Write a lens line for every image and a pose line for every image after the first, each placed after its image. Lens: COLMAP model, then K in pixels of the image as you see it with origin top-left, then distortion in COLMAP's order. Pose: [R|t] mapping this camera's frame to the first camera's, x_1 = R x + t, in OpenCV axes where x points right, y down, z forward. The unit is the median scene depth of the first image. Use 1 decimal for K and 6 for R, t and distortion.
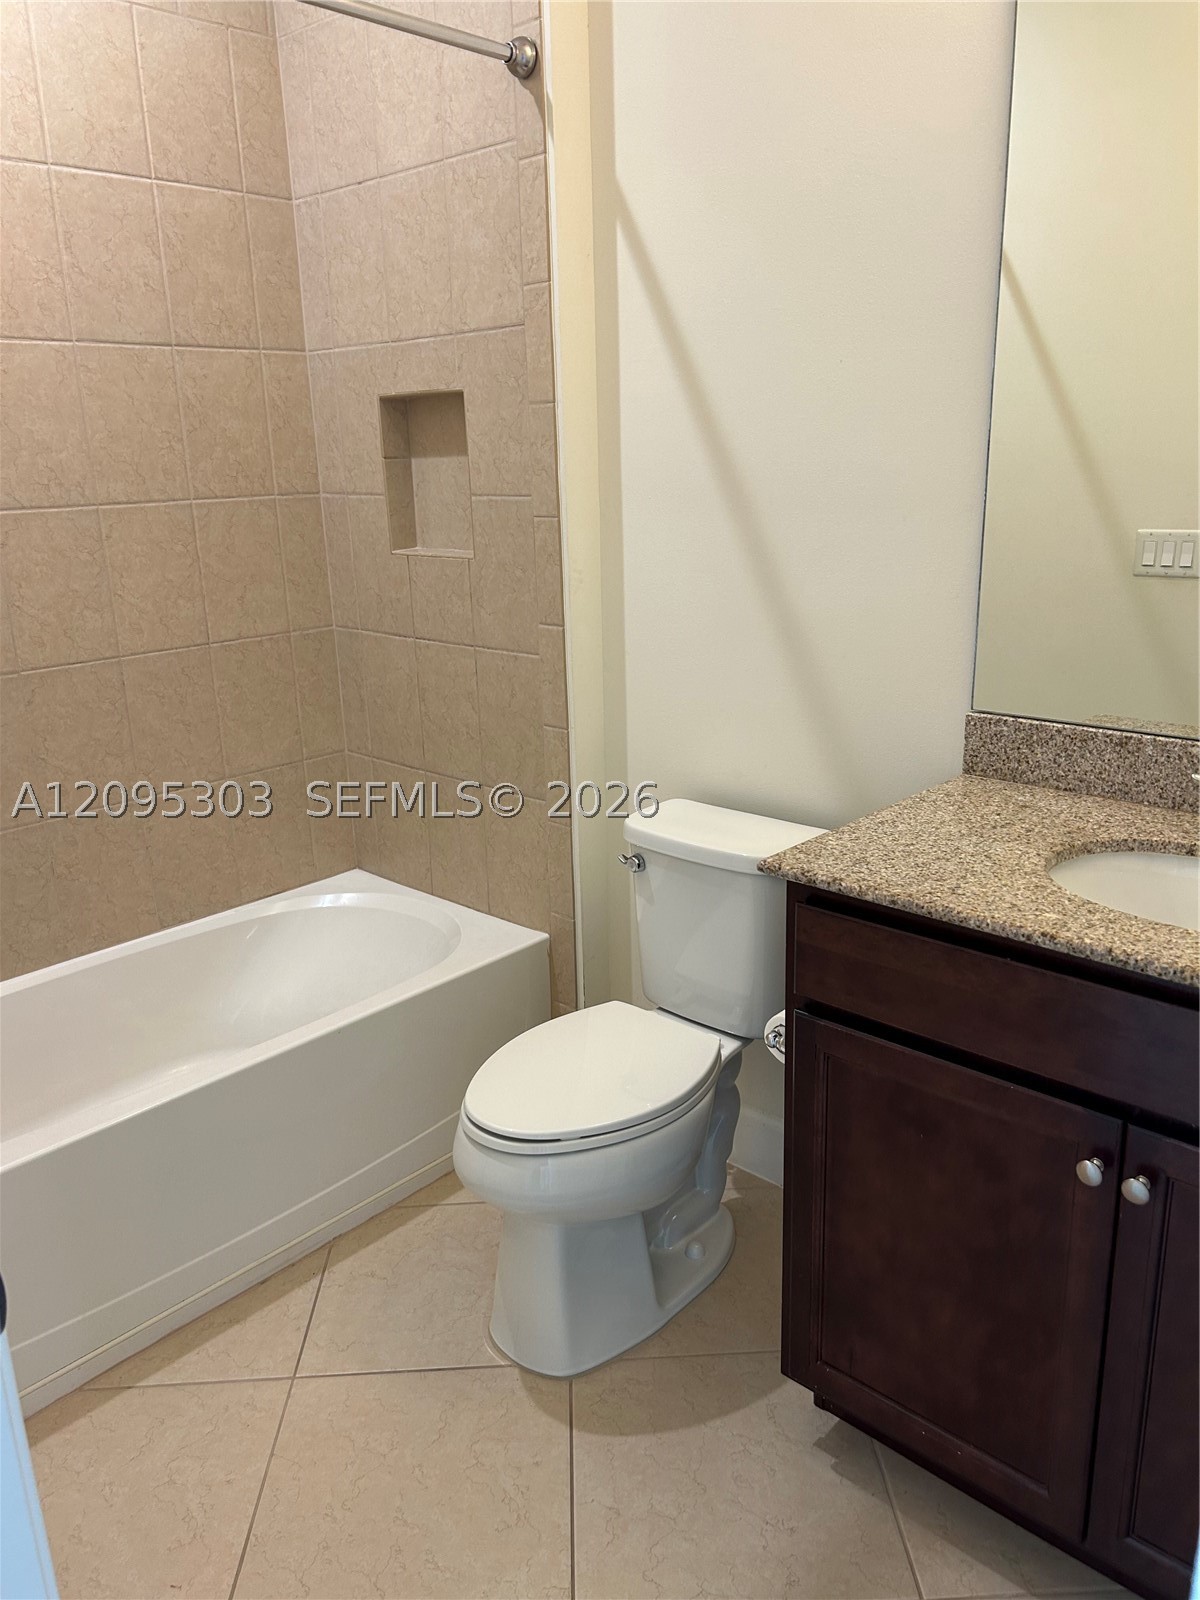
lens RADIAL K [[1214.5, 0, 605.1], [0, 1214.5, 807.0], [0, 0, 1]] dist [0.040480, -0.039108]
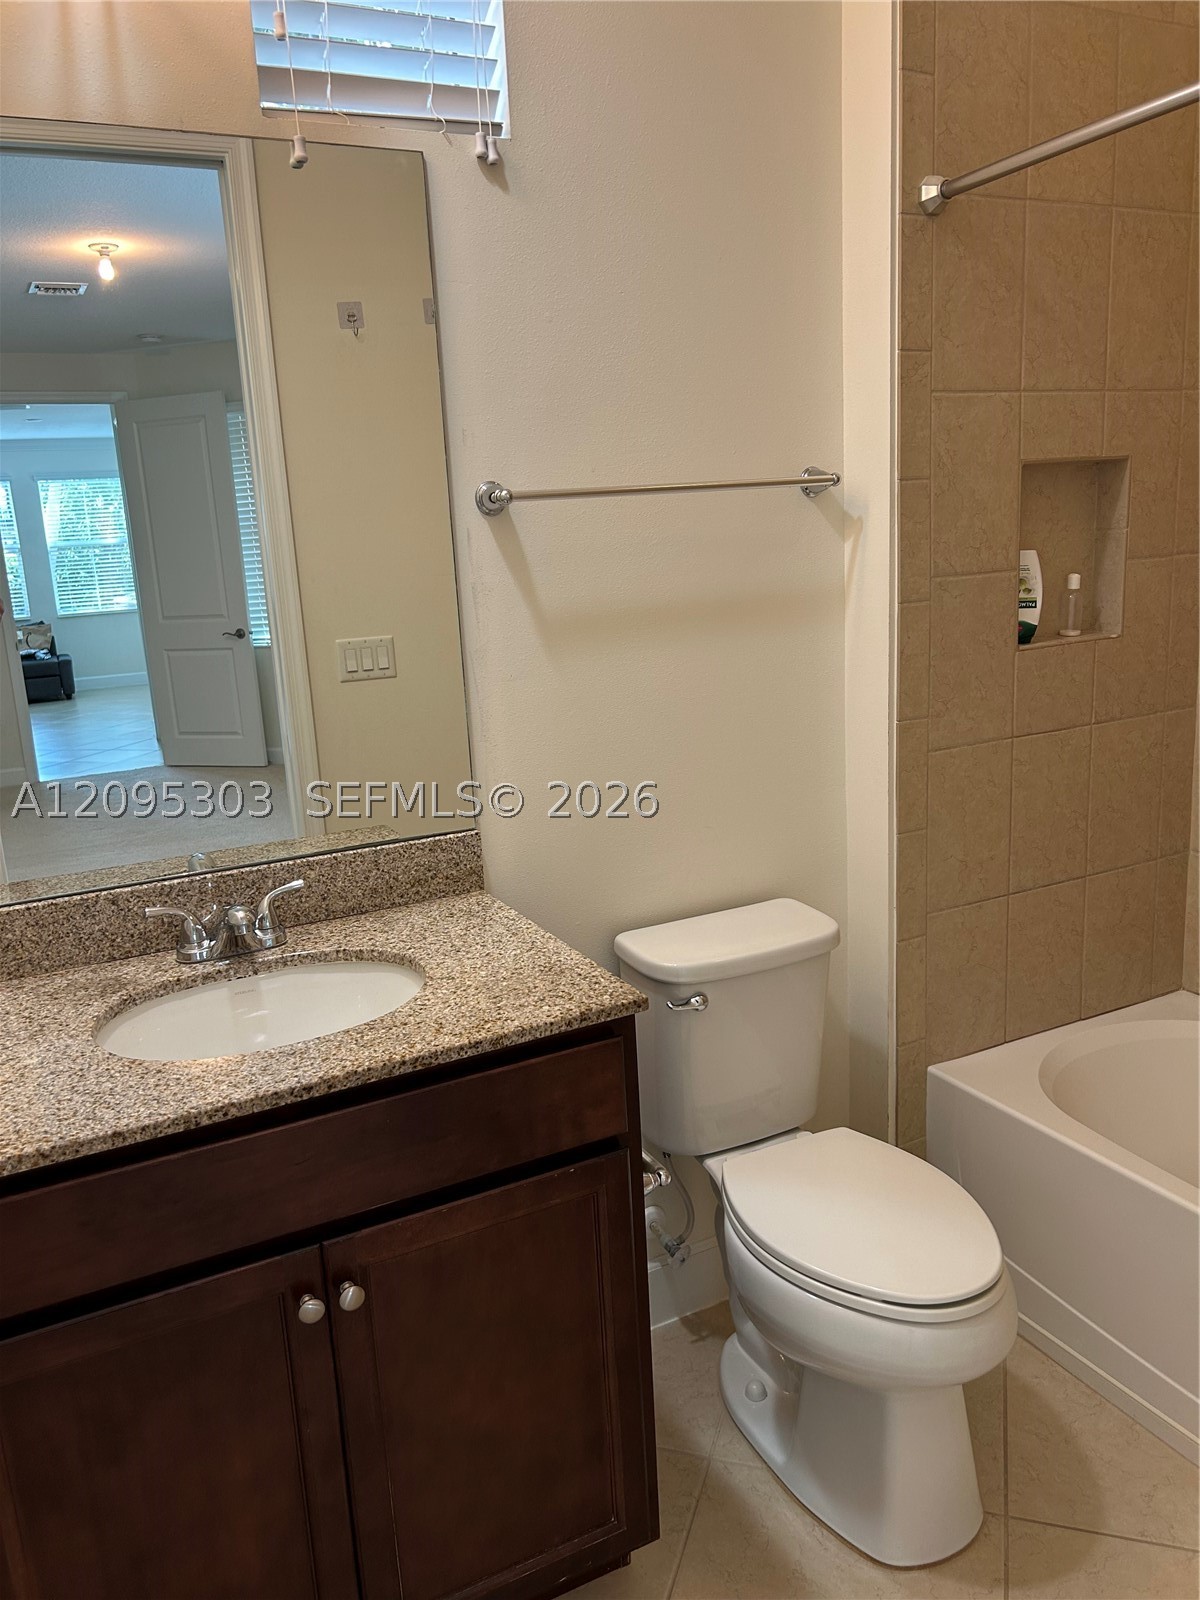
lens RADIAL K [[1286.8, 0, 604.3], [0, 1286.8, 816.6], [0, 0, 1]] dist [0.053220, -0.065063]
pose [[0.345556, -0.209668, 0.914675, -0.499536], [0.313927, 0.944388, 0.097880, -0.123062], [-0.884331, 0.253318, 0.392160, 0.423851]]
